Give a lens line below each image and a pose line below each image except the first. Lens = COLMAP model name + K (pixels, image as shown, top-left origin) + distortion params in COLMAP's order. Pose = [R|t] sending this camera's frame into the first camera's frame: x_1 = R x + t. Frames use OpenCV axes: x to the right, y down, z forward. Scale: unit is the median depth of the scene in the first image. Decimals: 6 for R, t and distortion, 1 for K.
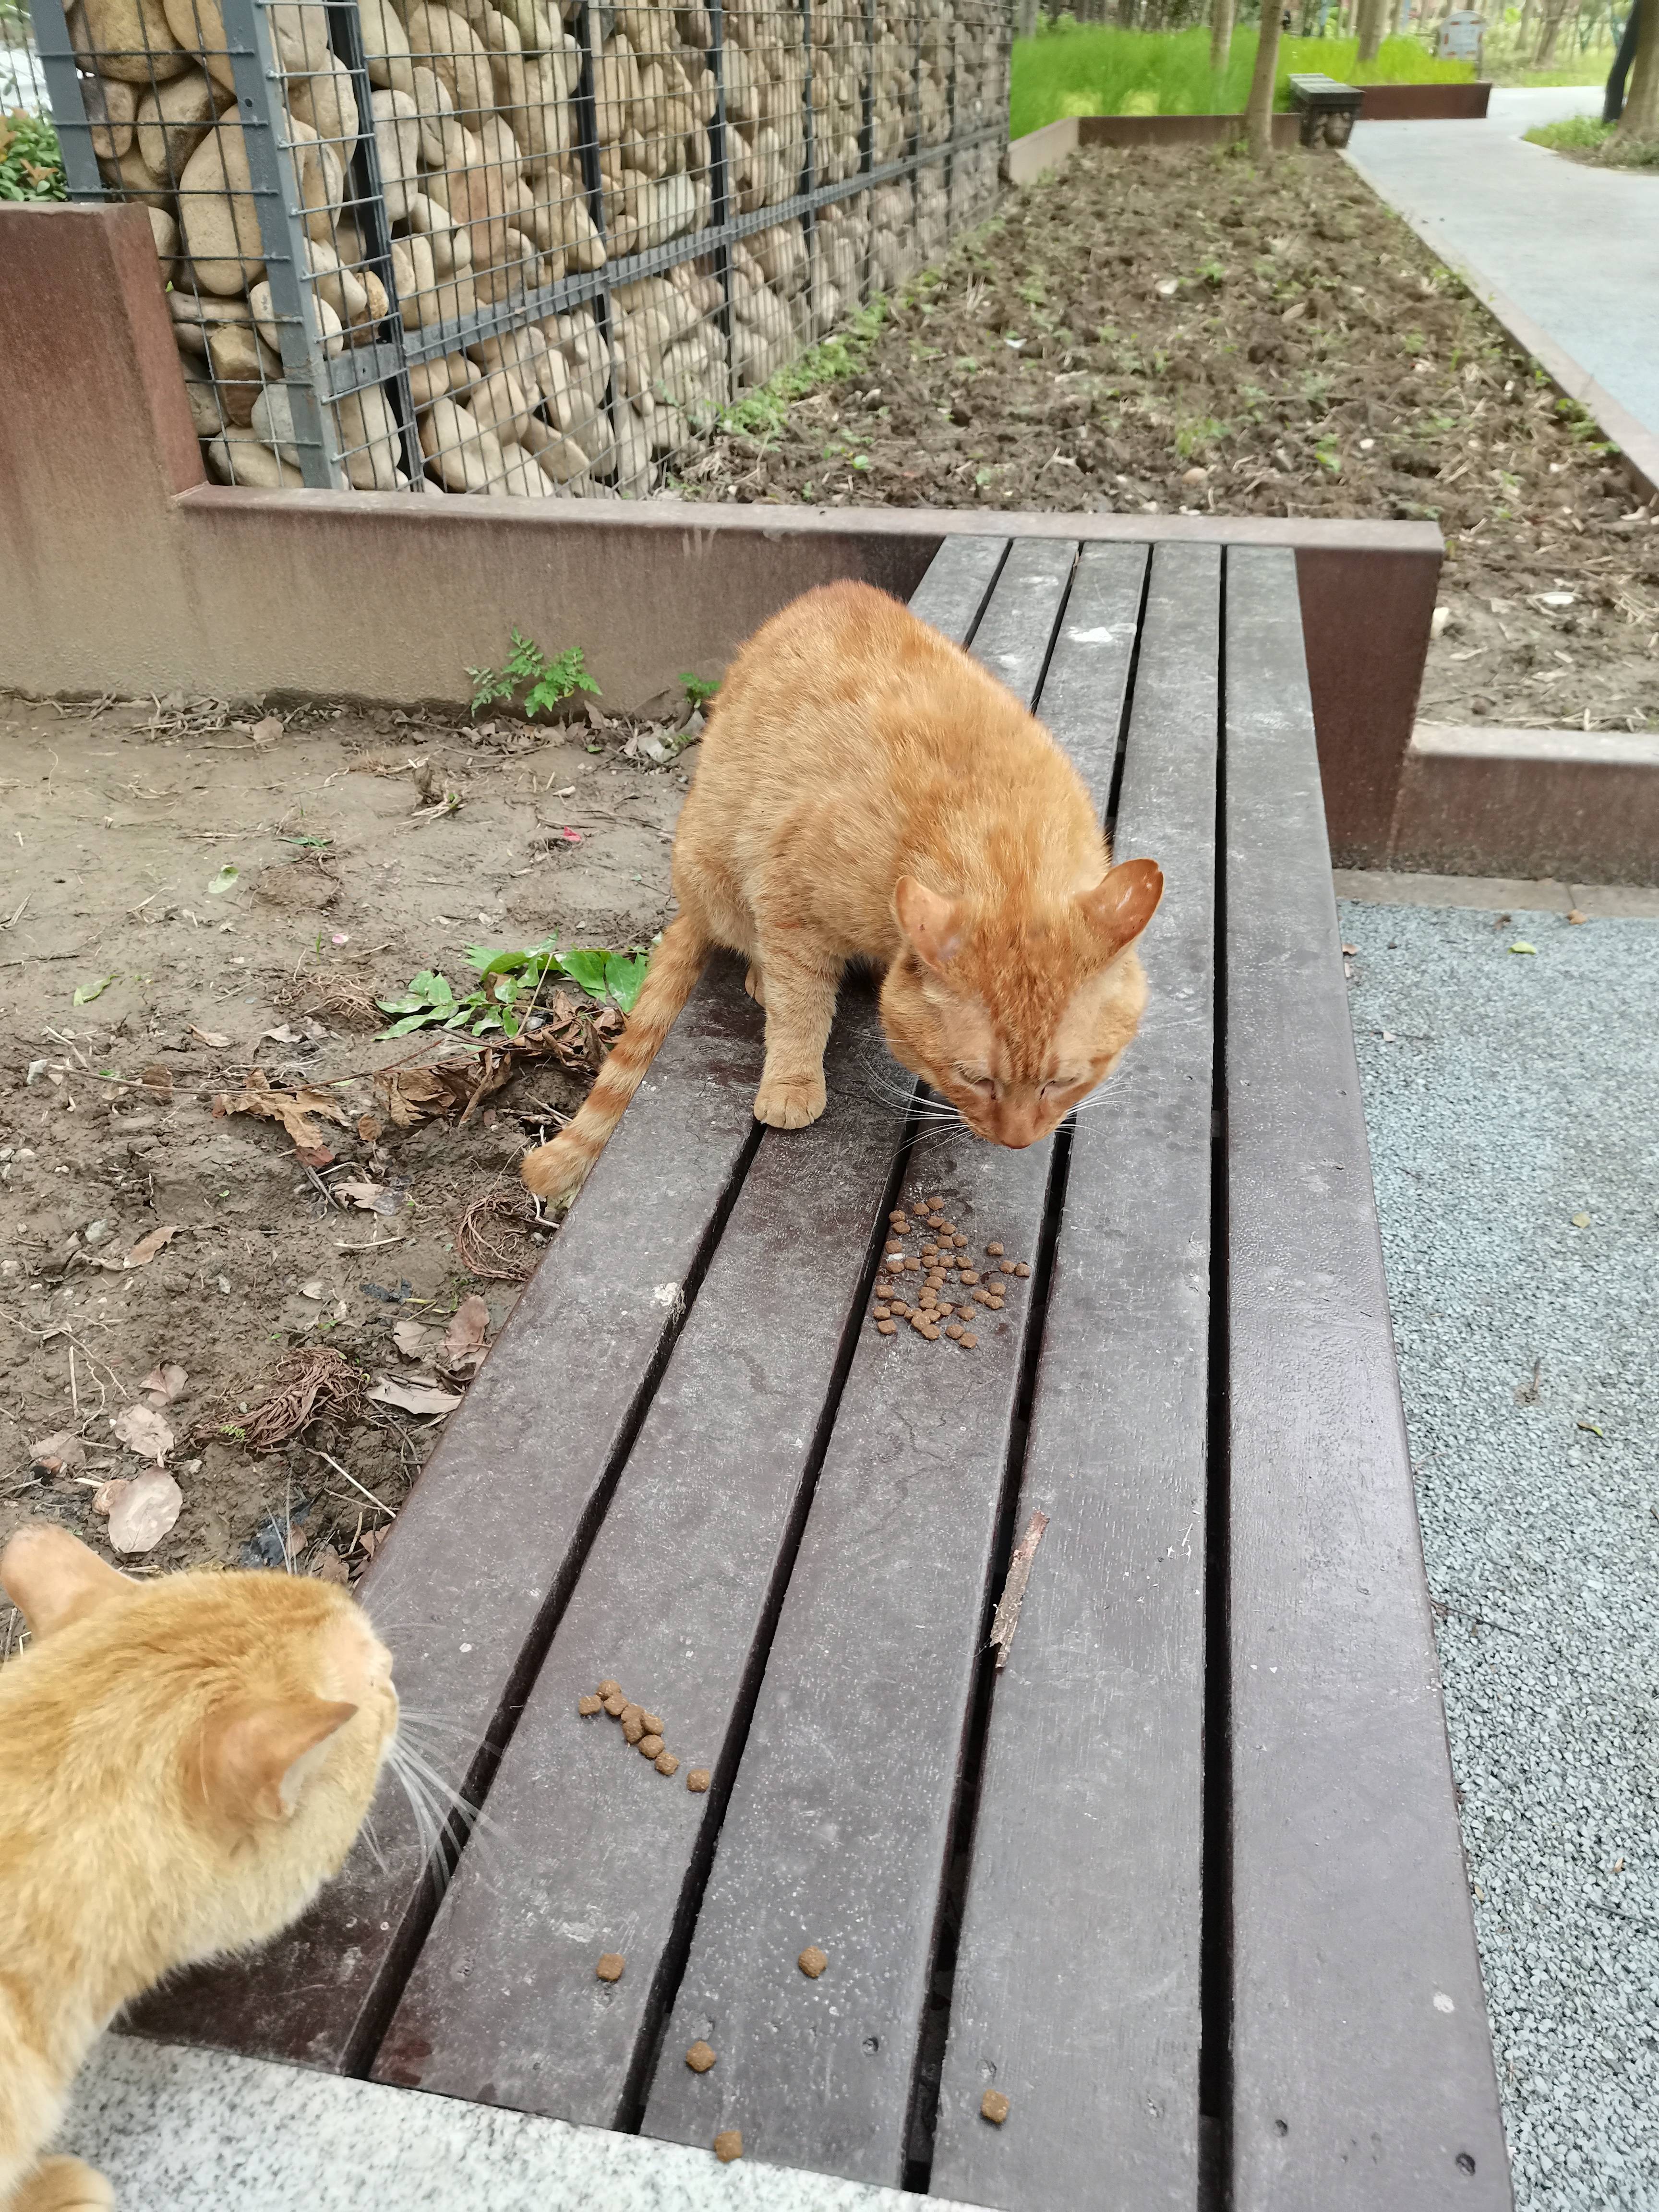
lens RADIAL K [[1702.2, 0, 844.6], [0, 1702.2, 1103.1], [0, 0, 1]] dist [0.034344, -0.016976]
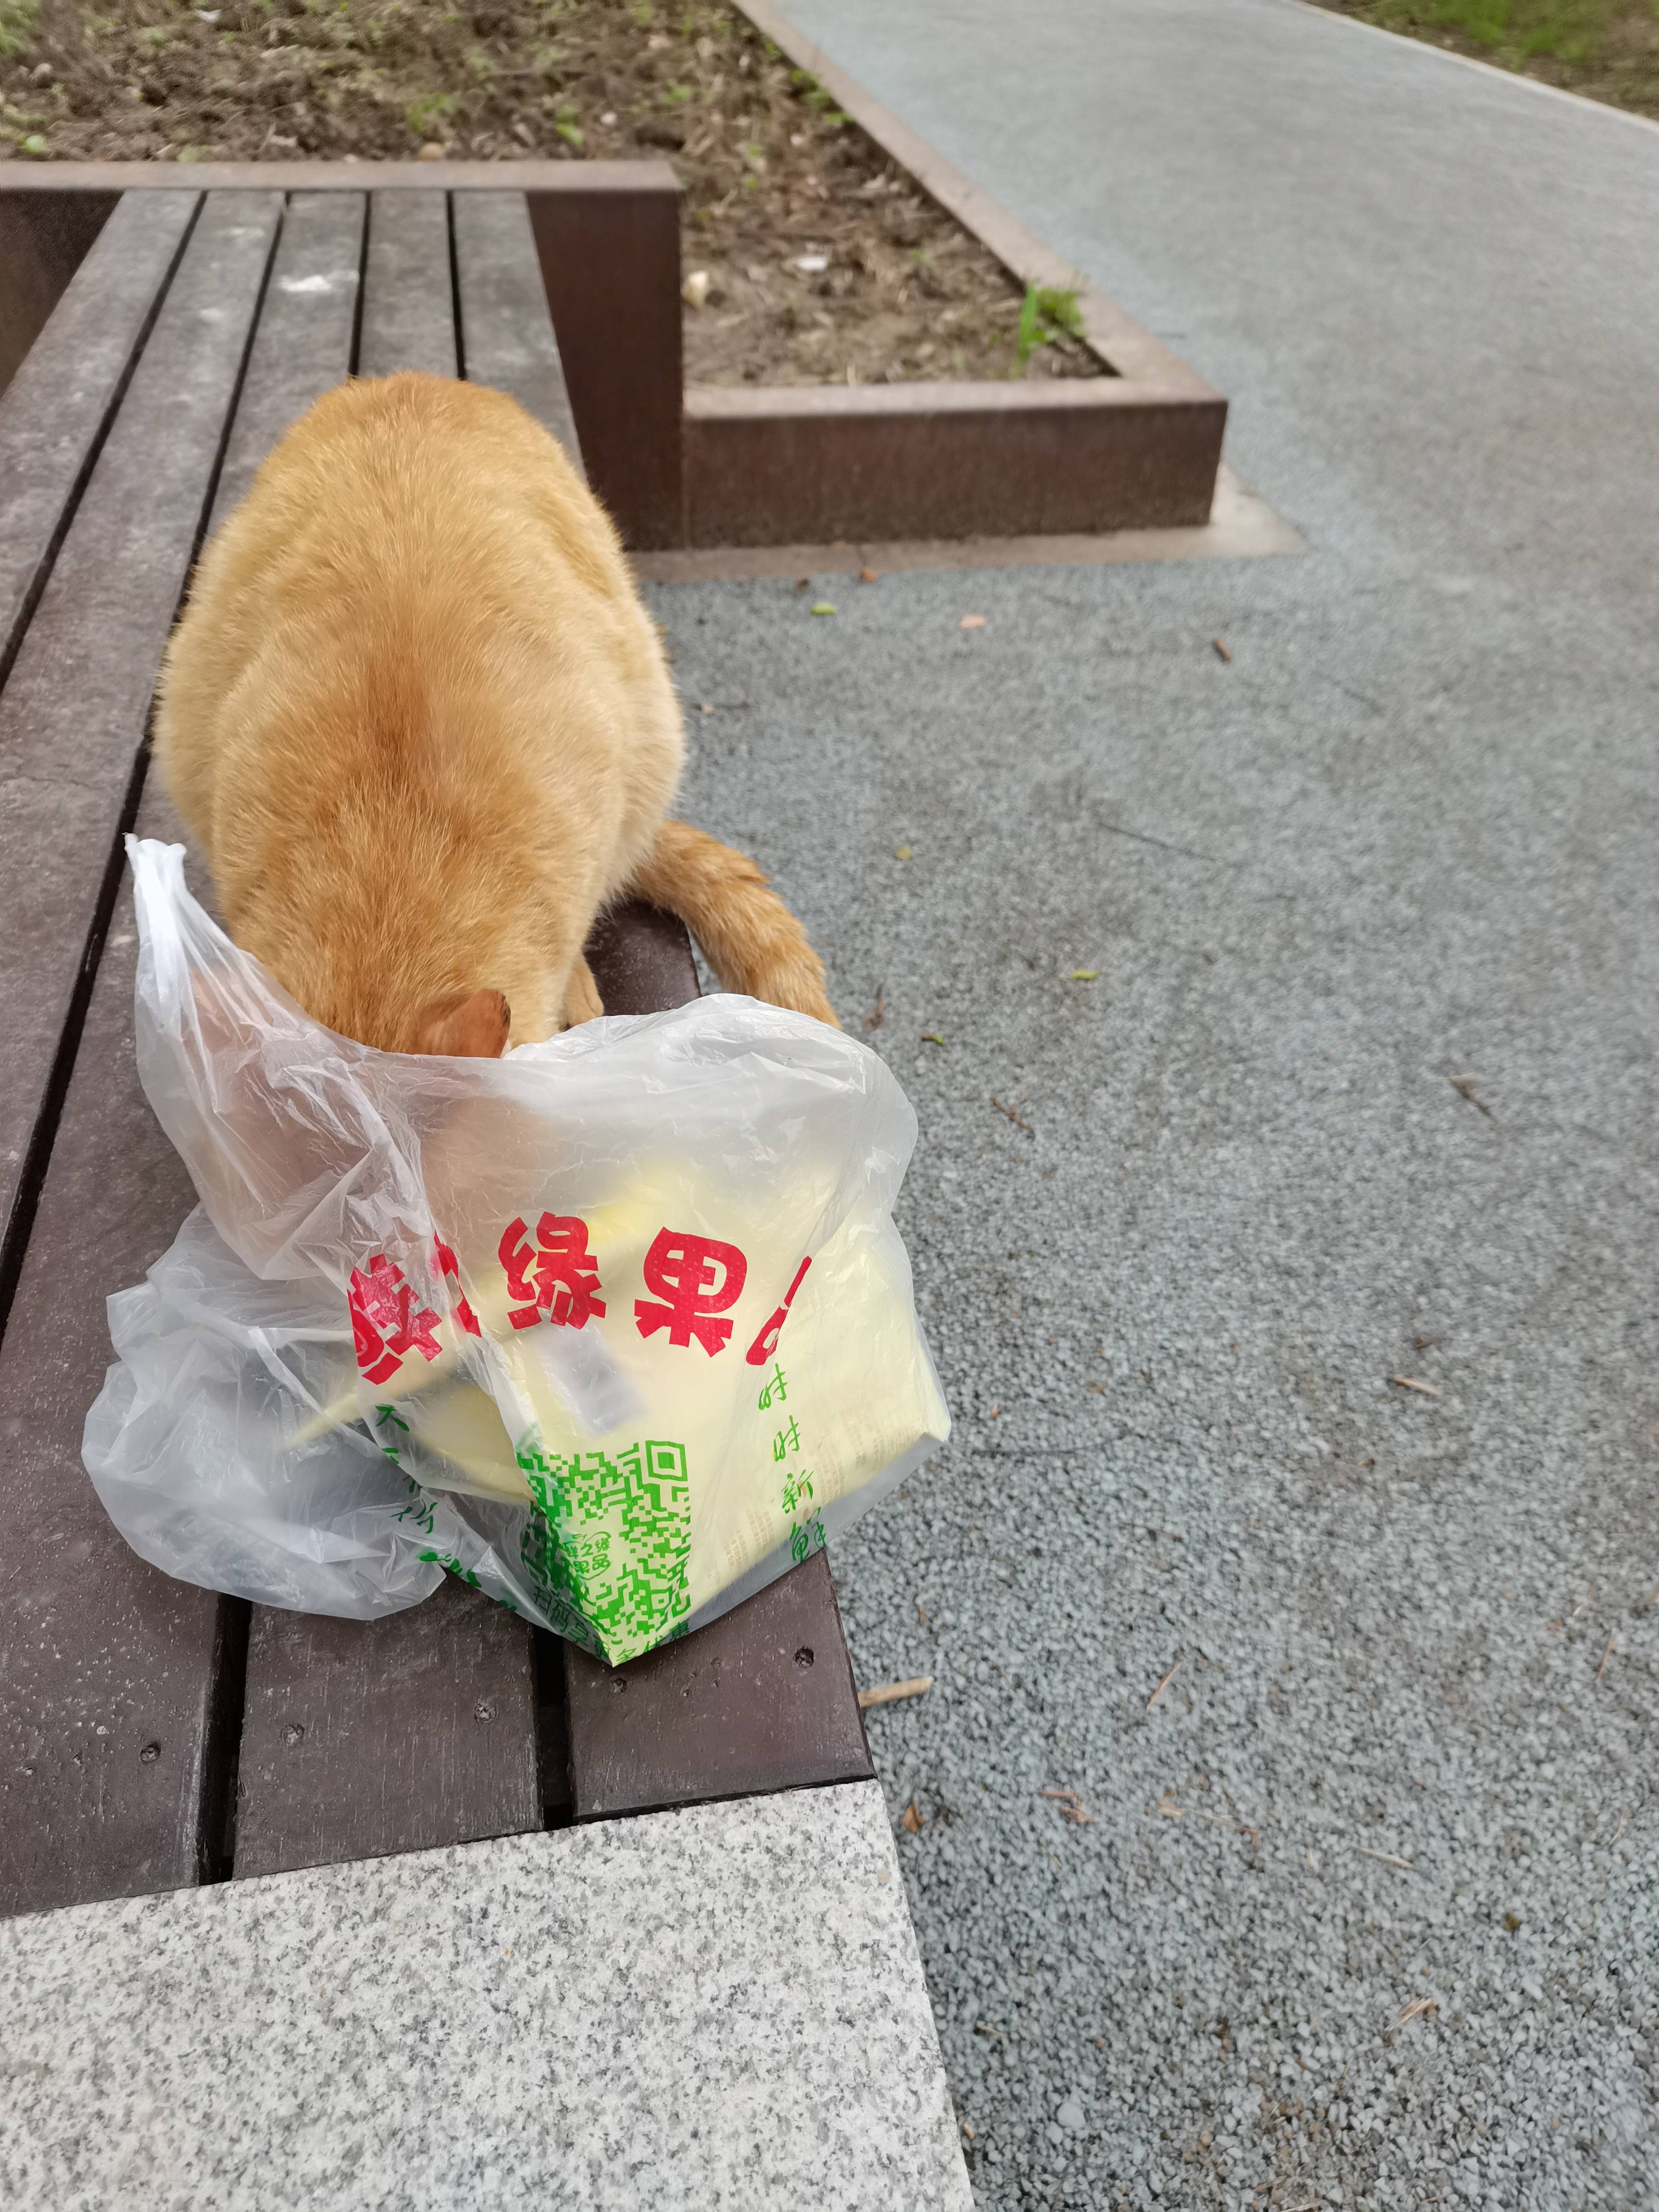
lens RADIAL K [[1702.2, 0, 831.8], [0, 1702.2, 1102.6], [0, 0, 1]] dist [0.034344, -0.016976]
pose [[0.930046, -0.197590, 0.309794, 0.027002], [0.156273, 0.975761, 0.153197, 0.032190], [-0.332555, -0.094068, 0.938381, 0.024605]]
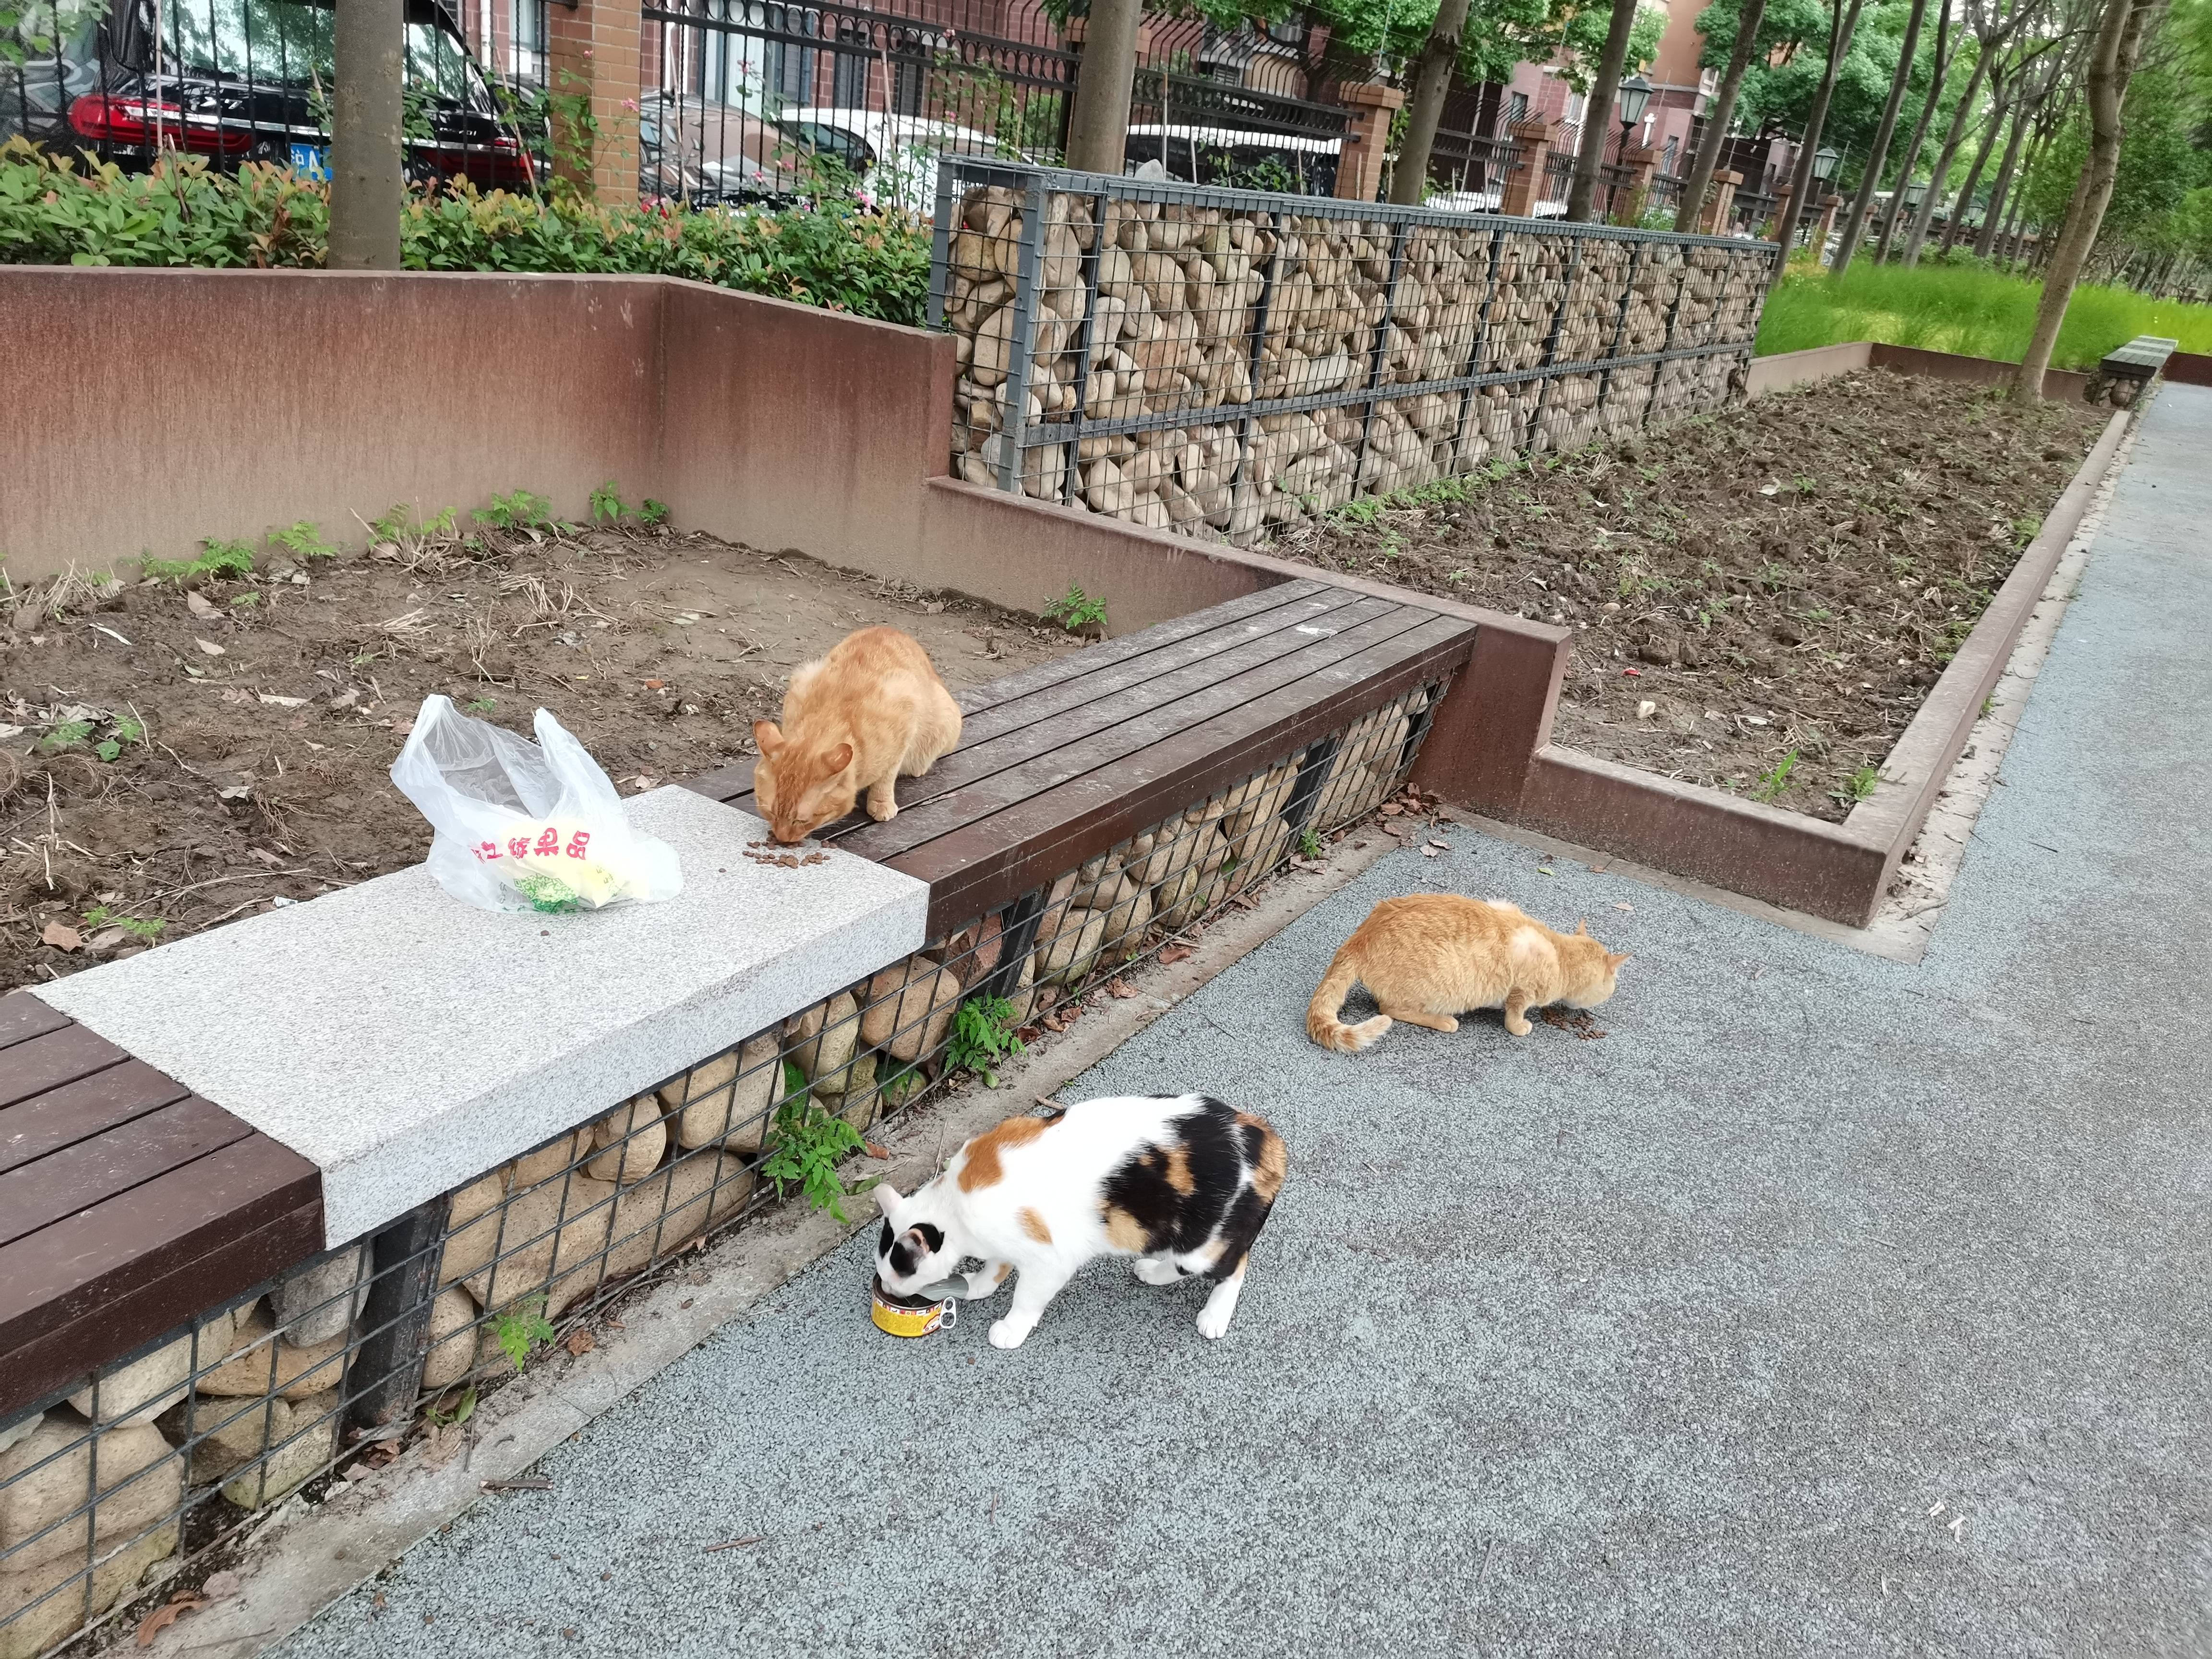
lens RADIAL K [[1702.2, 0, 1114.0], [0, 1702.2, 839.9], [0, 0, 1]] dist [0.034344, -0.016976]
pose [[0.927346, 0.249255, -0.279108, 0.377126], [-0.296437, 0.944524, -0.141423, 0.199613], [0.228374, 0.213886, 0.949788, -0.573392]]
